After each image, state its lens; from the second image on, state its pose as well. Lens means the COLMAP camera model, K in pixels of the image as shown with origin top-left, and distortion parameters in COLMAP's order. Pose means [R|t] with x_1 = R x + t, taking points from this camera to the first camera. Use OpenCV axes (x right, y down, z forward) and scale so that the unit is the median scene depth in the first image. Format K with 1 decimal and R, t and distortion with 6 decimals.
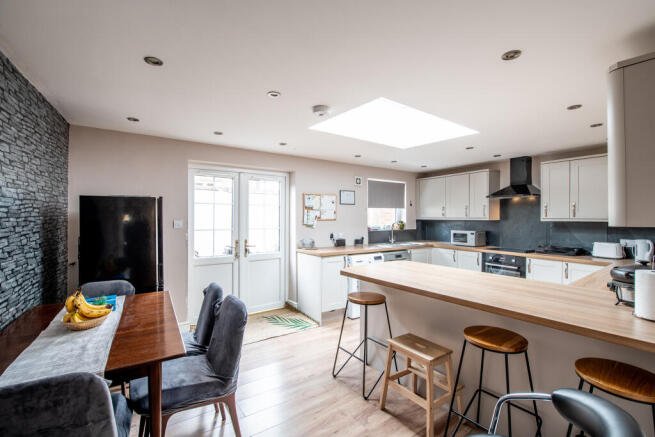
lens RADIAL K [[296.6, 0, 330.2], [0, 296.6, 215.6], [0, 0, 1]] dist [-0.023725, -0.000474]
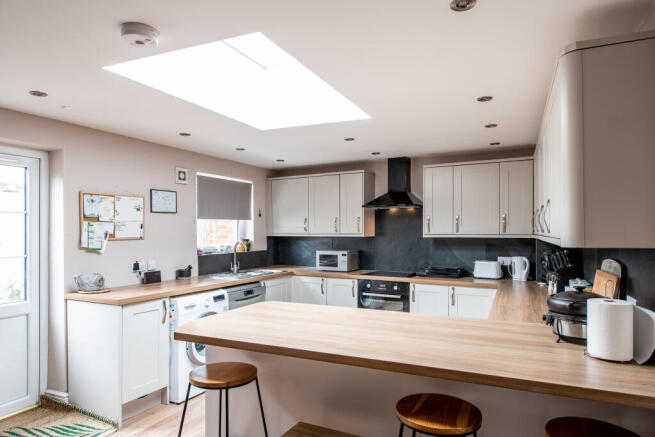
lens RADIAL K [[408.2, 0, 338.6], [0, 408.2, 228.3], [0, 0, 1]] dist [-0.014918, 0.006938]
pose [[0.872561, -0.000601, 0.488506, -0.041995], [0.001850, 0.999996, -0.002074, -0.004704], [-0.488503, 0.002713, 0.872558, 0.111882]]
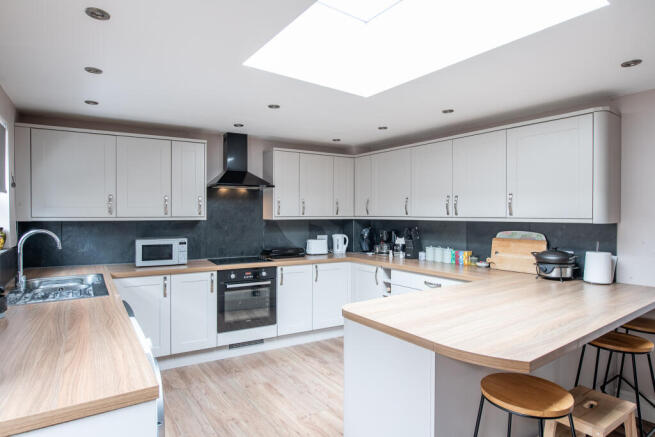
lens RADIAL K [[367.6, 0, 329.2], [0, 367.6, 214.1], [0, 0, 1]] dist [0.008057, 0.000794]
pose [[0.034133, -0.004704, 0.999406, -0.280656], [-0.005769, 0.999971, 0.004904, -0.002961], [-0.999401, -0.005933, 0.034105, 0.757046]]
